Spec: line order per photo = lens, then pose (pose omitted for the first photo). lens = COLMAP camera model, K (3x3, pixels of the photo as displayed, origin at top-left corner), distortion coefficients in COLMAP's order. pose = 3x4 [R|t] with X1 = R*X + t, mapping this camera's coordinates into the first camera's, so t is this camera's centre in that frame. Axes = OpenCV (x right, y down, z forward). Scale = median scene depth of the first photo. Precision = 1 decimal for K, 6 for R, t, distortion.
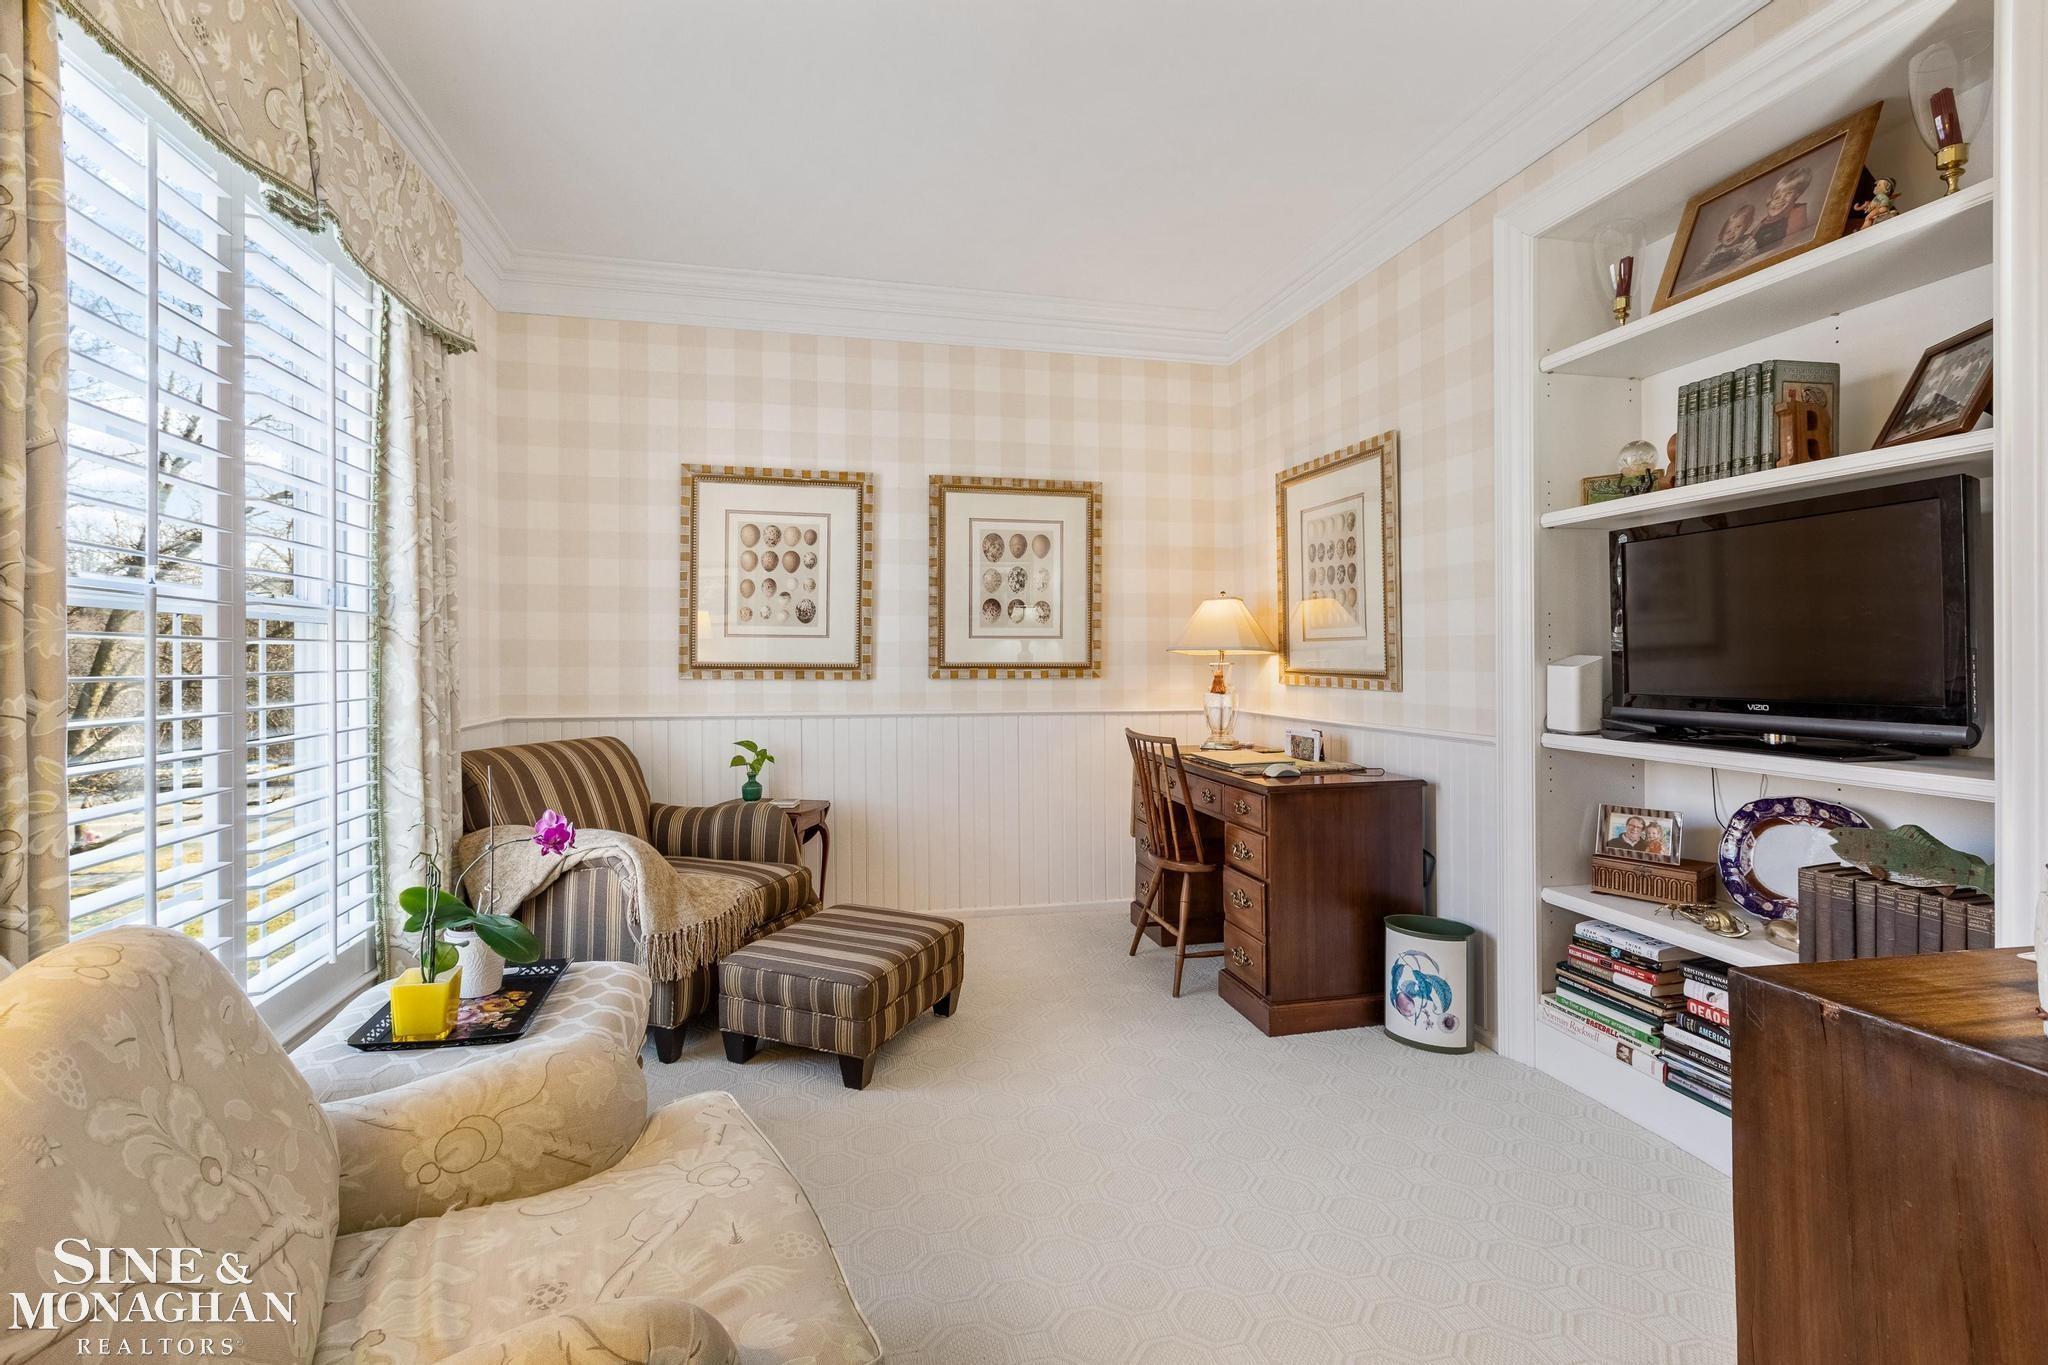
lens RADIAL K [[924.9, 0, 1011.0], [0, 924.9, 646.1], [0, 0, 1]] dist [-0.002442, -0.000882]
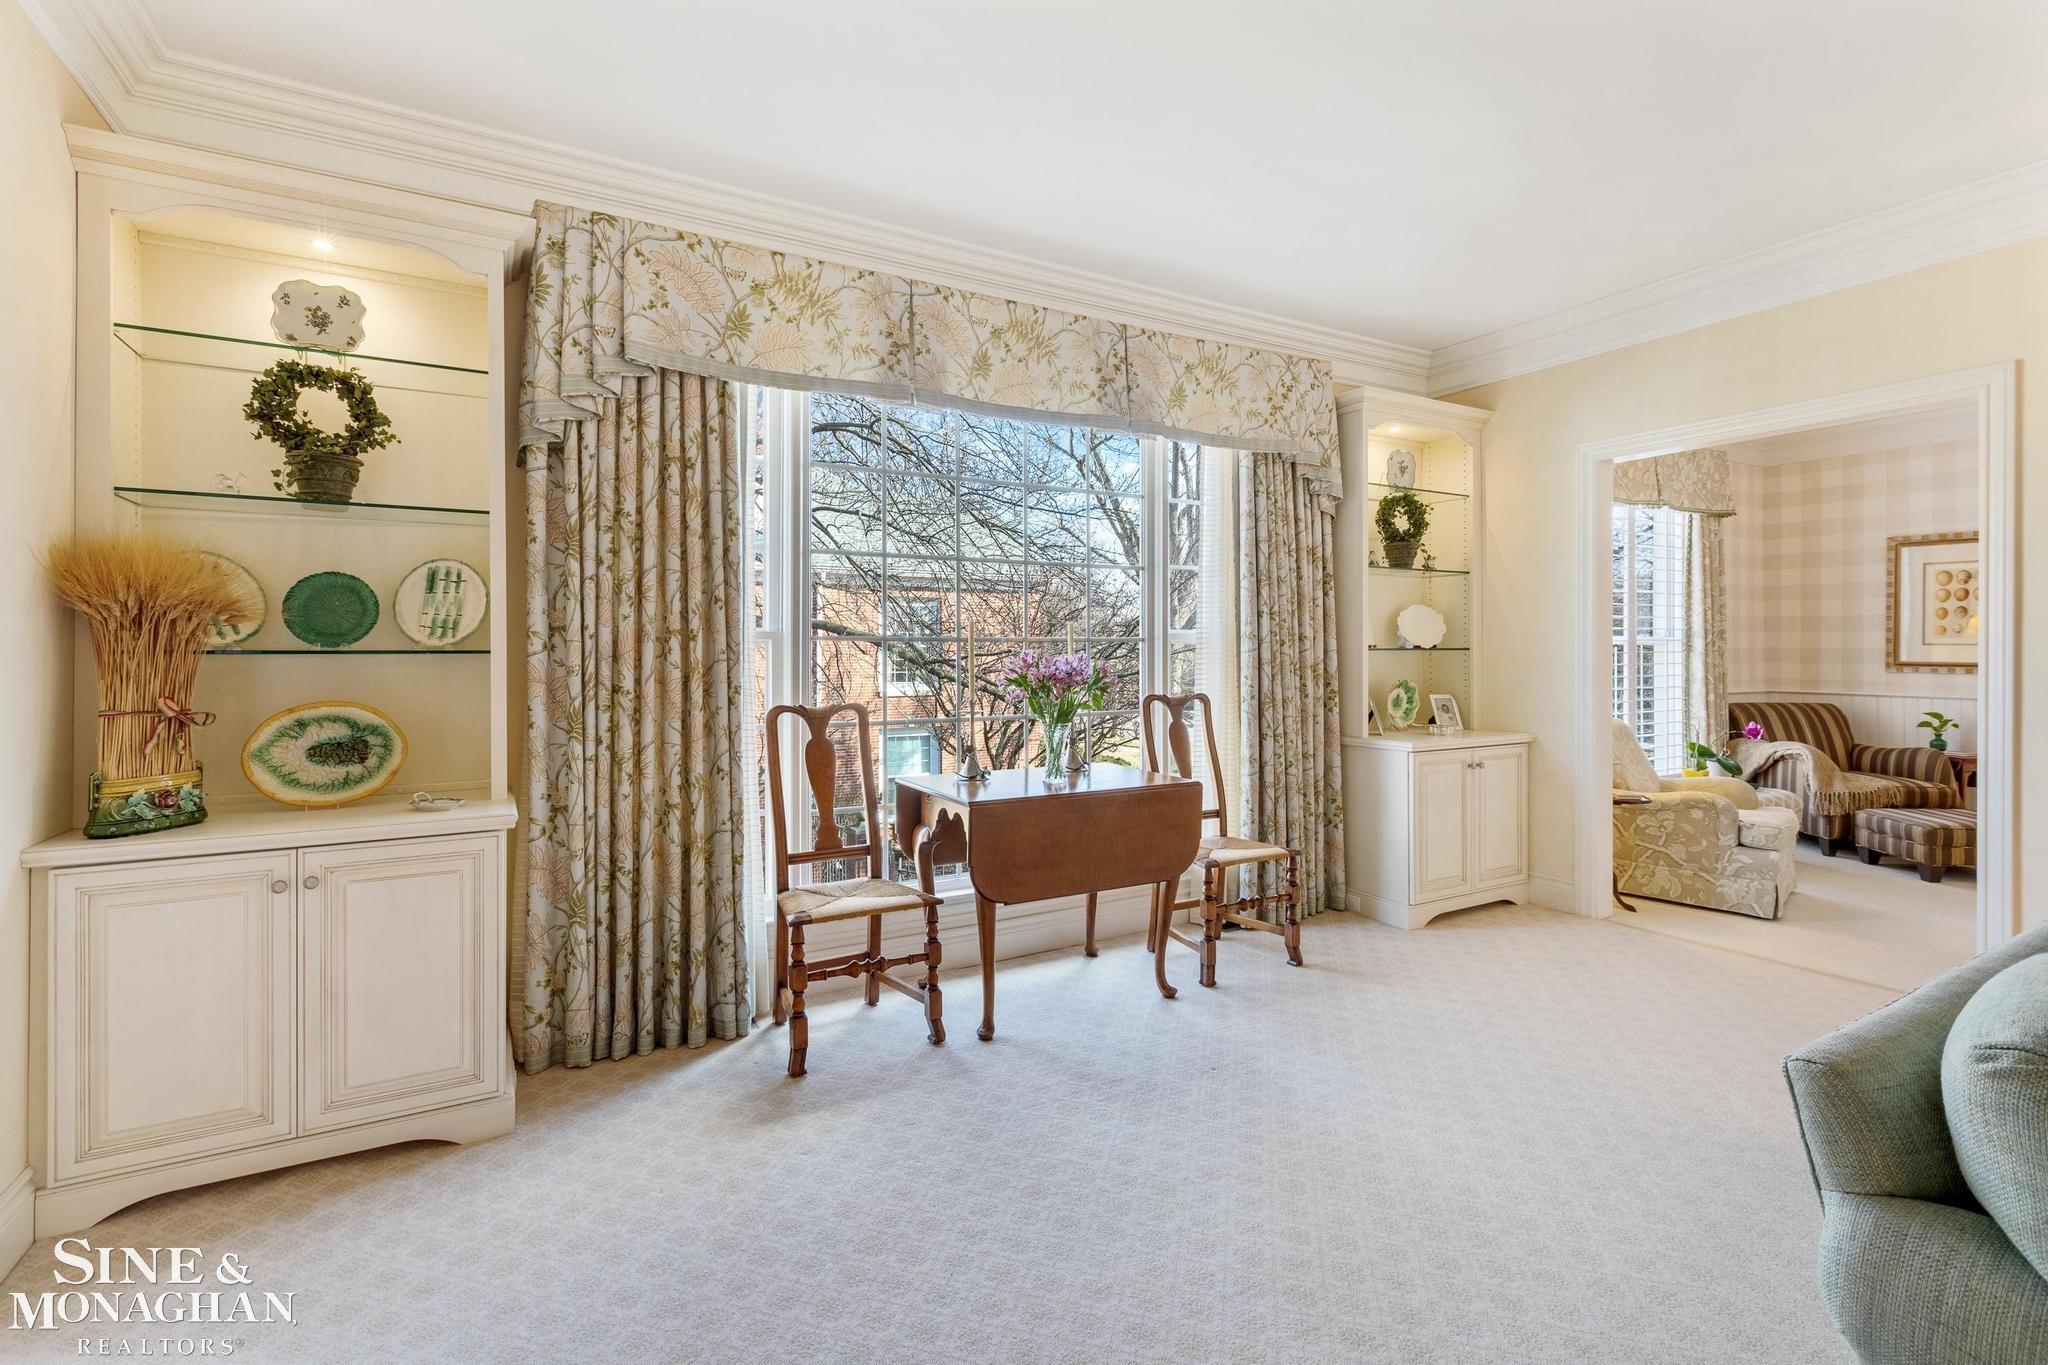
lens RADIAL K [[926.4, 0, 1023.3], [0, 926.4, 657.7], [0, 0, 1]] dist [0.002736, 0.000461]
pose [[0.299255, 0.012215, -0.954095, 0.720226], [0.010223, 0.999820, 0.016007, -0.029526], [0.954118, -0.014543, 0.299076, -0.896375]]
